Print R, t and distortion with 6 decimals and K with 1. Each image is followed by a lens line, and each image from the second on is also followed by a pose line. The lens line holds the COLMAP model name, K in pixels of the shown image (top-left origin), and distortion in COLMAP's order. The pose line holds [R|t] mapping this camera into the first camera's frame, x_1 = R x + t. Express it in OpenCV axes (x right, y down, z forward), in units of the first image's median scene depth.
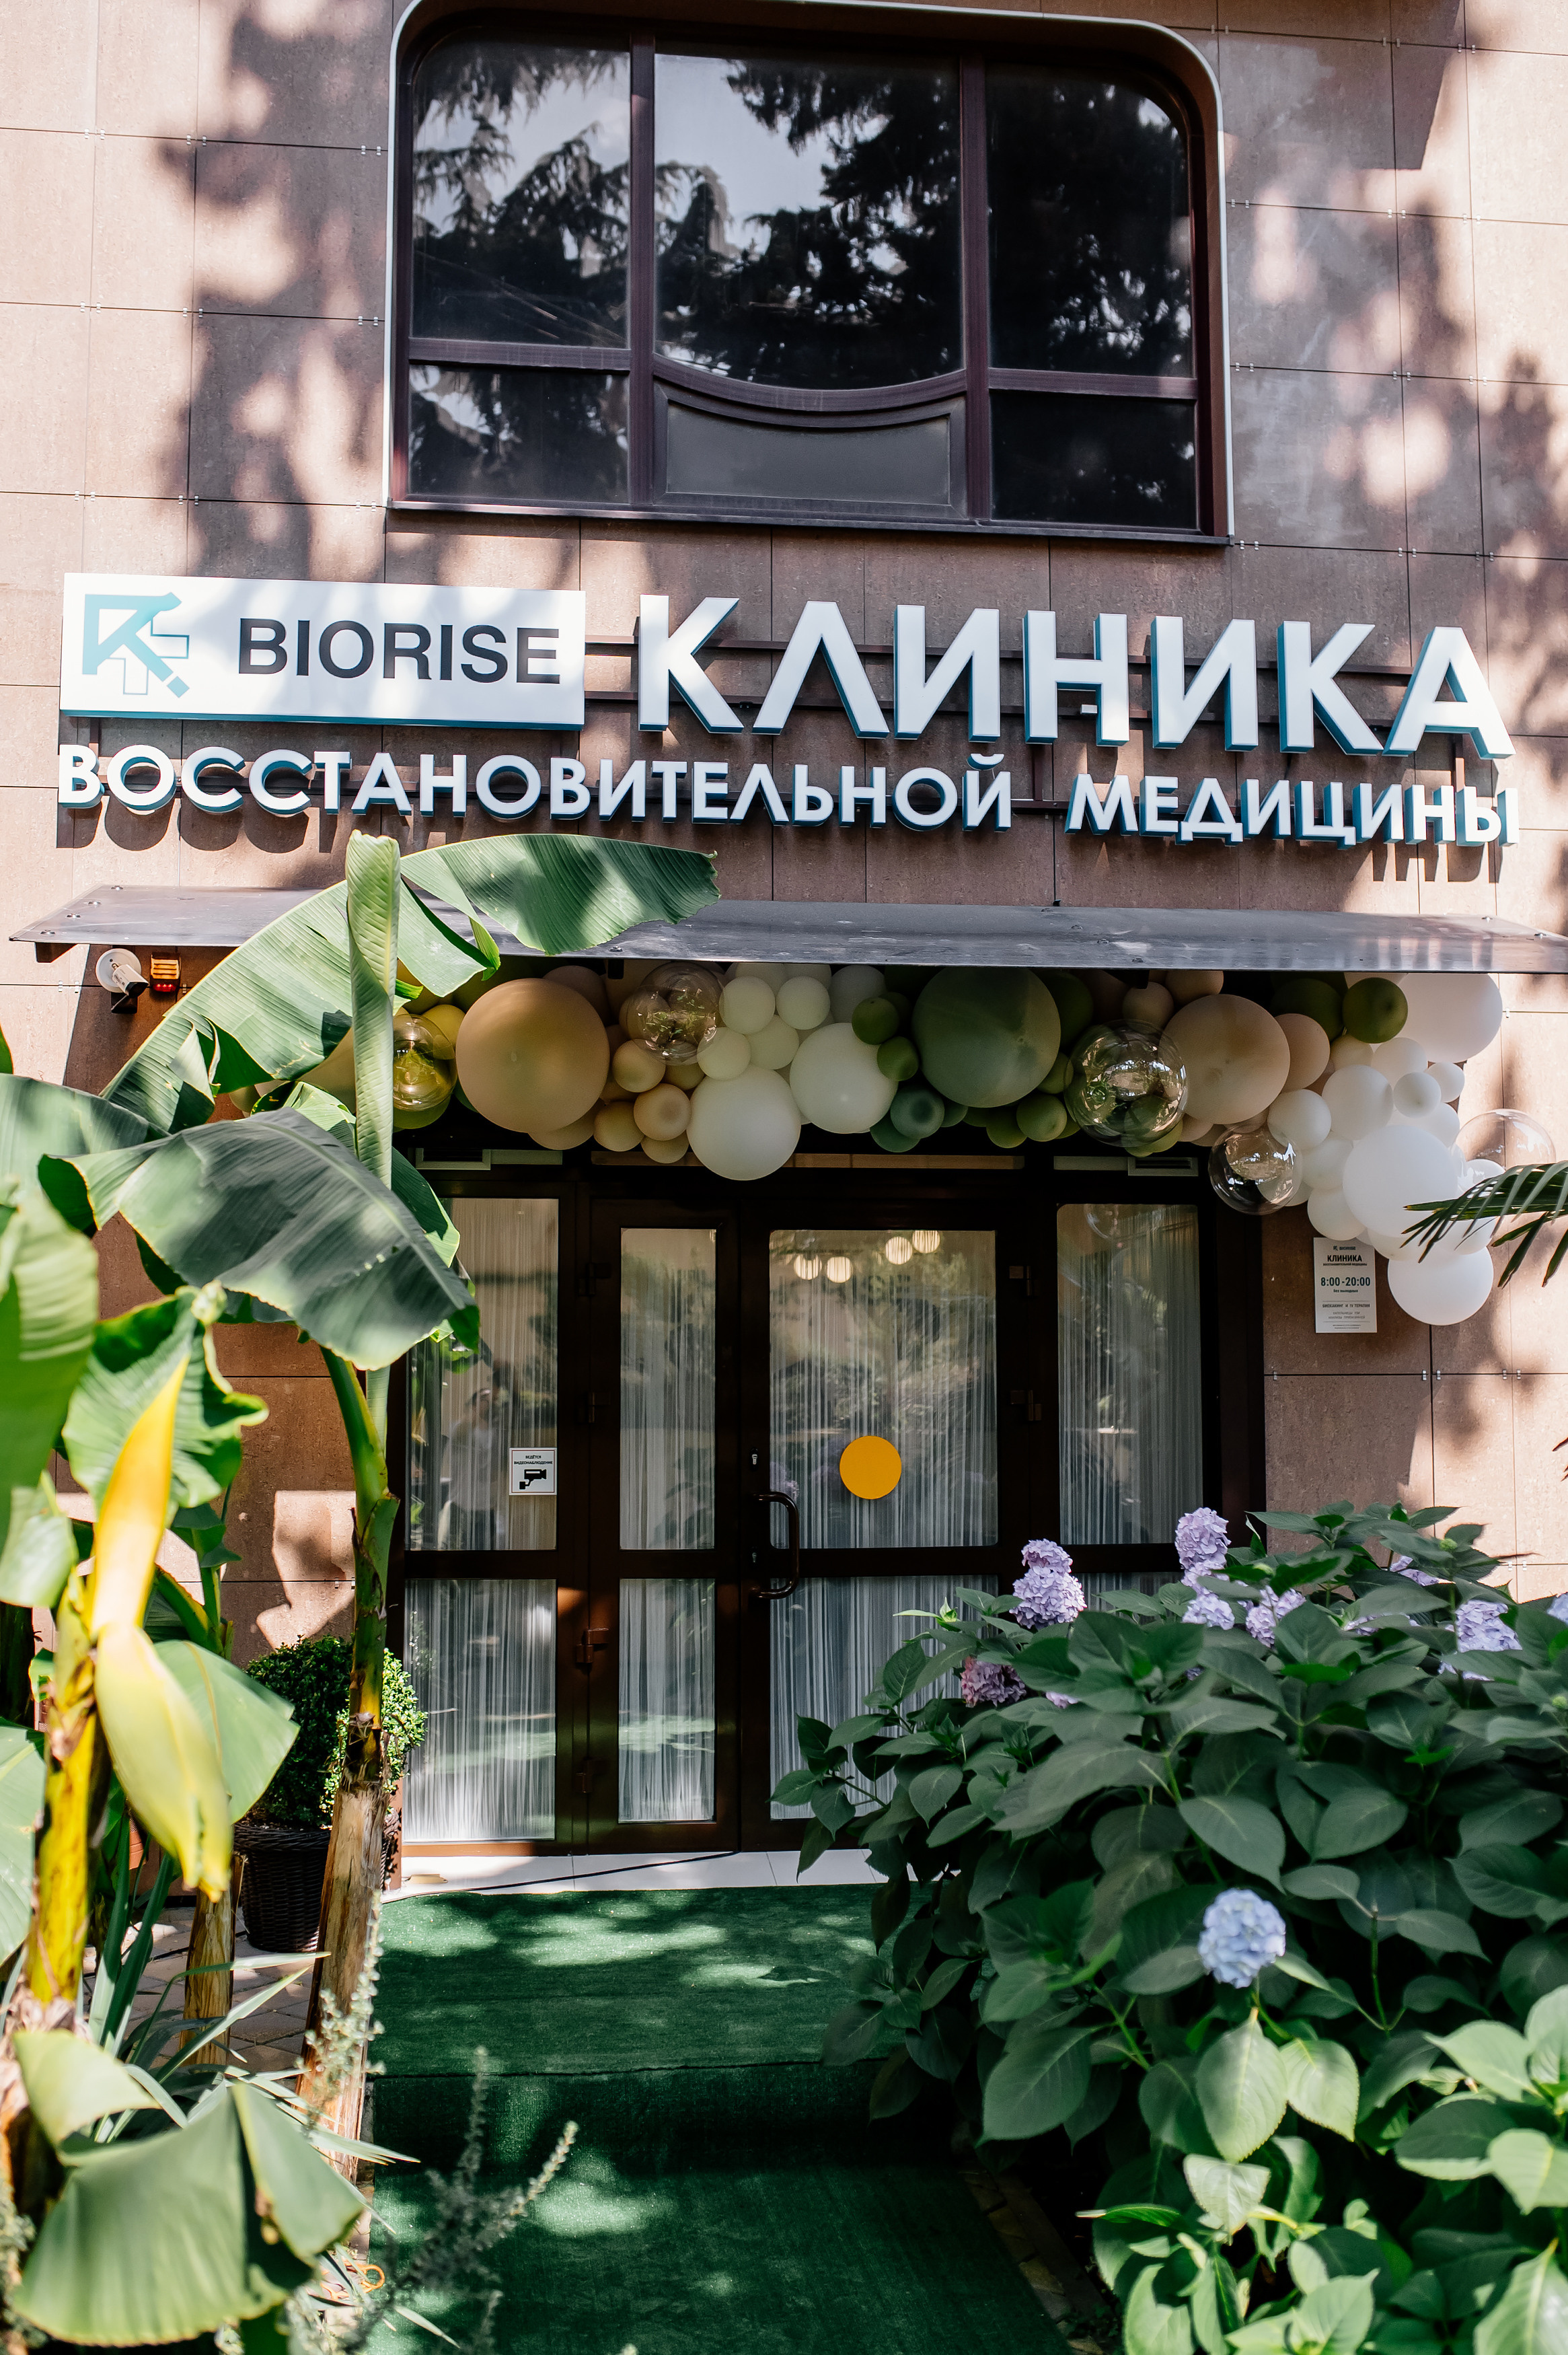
lens RADIAL K [[2365.0, 0, 784.0], [0, 2365.0, 1177.5], [0, 0, 1]] dist [-0.056102, 0.014361]
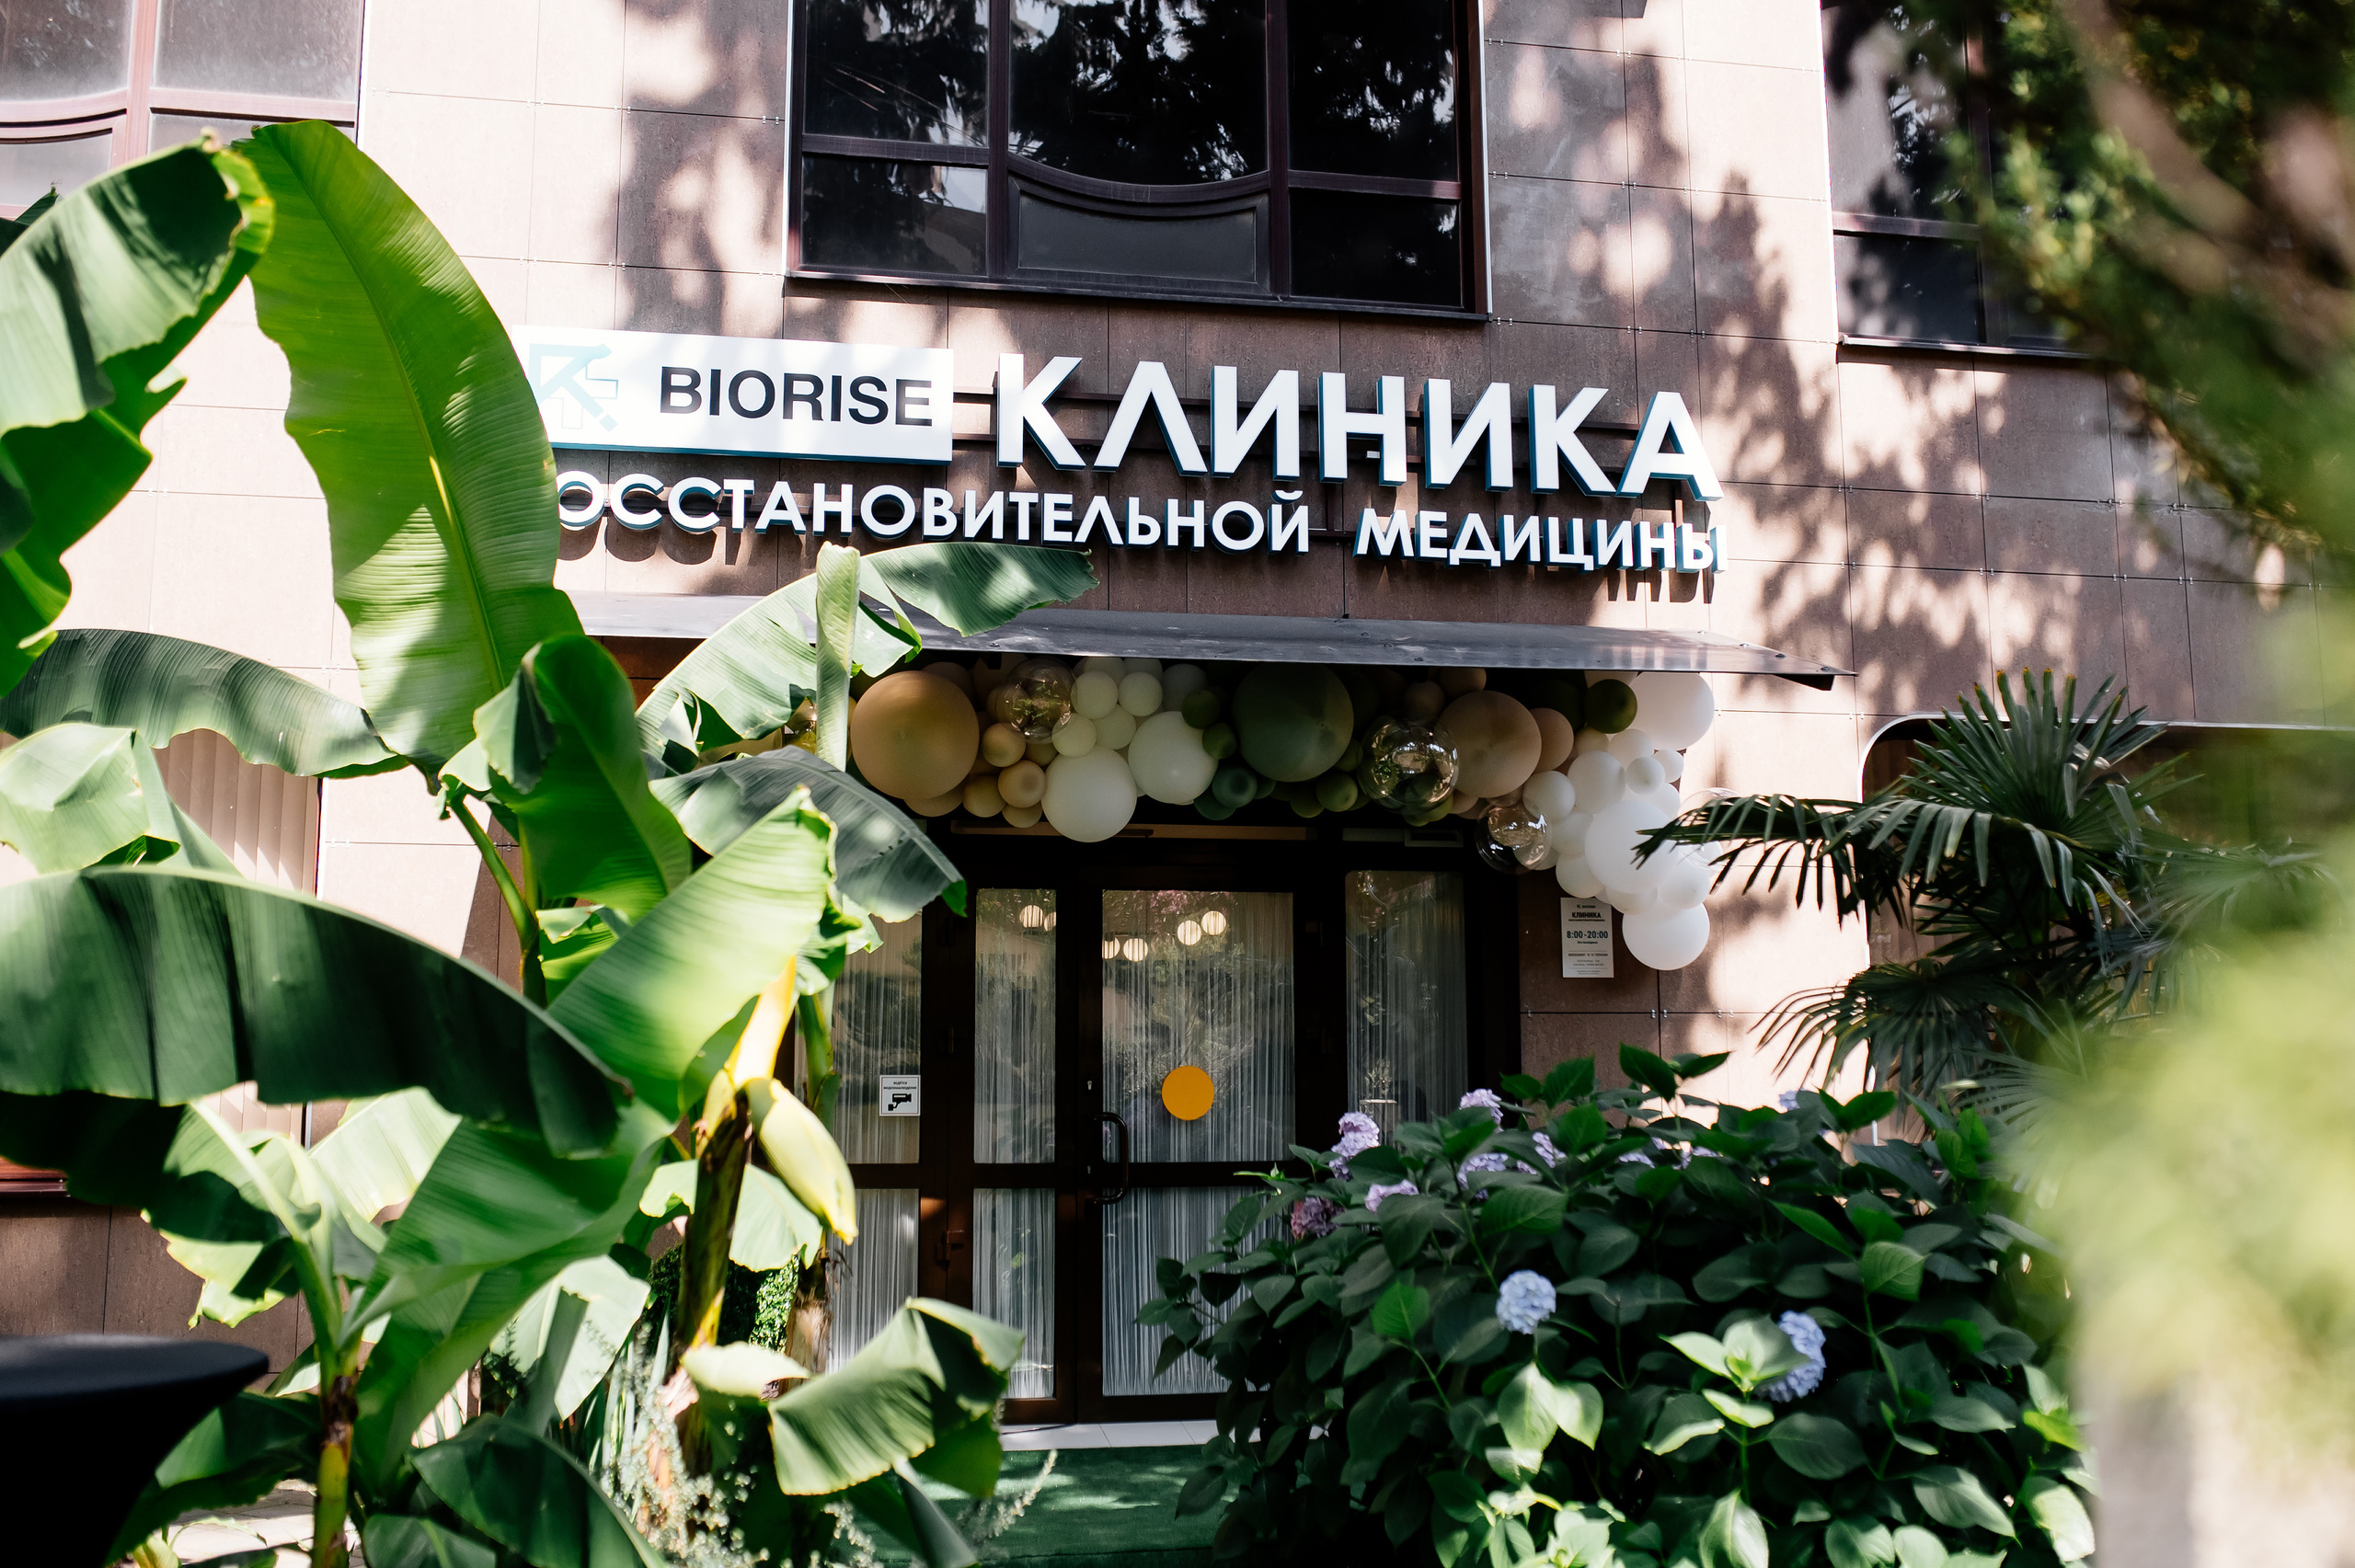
lens RADIAL K [[2365.0, 0, 1196.0], [0, 2365.0, 764.0], [0, 0, 1]] dist [-0.056102, 0.014361]
pose [[0.997374, 0.007898, 0.071992, -0.046481], [-0.003420, 0.998063, -0.062113, 0.033686], [-0.072343, 0.061704, 0.995469, -0.182194]]
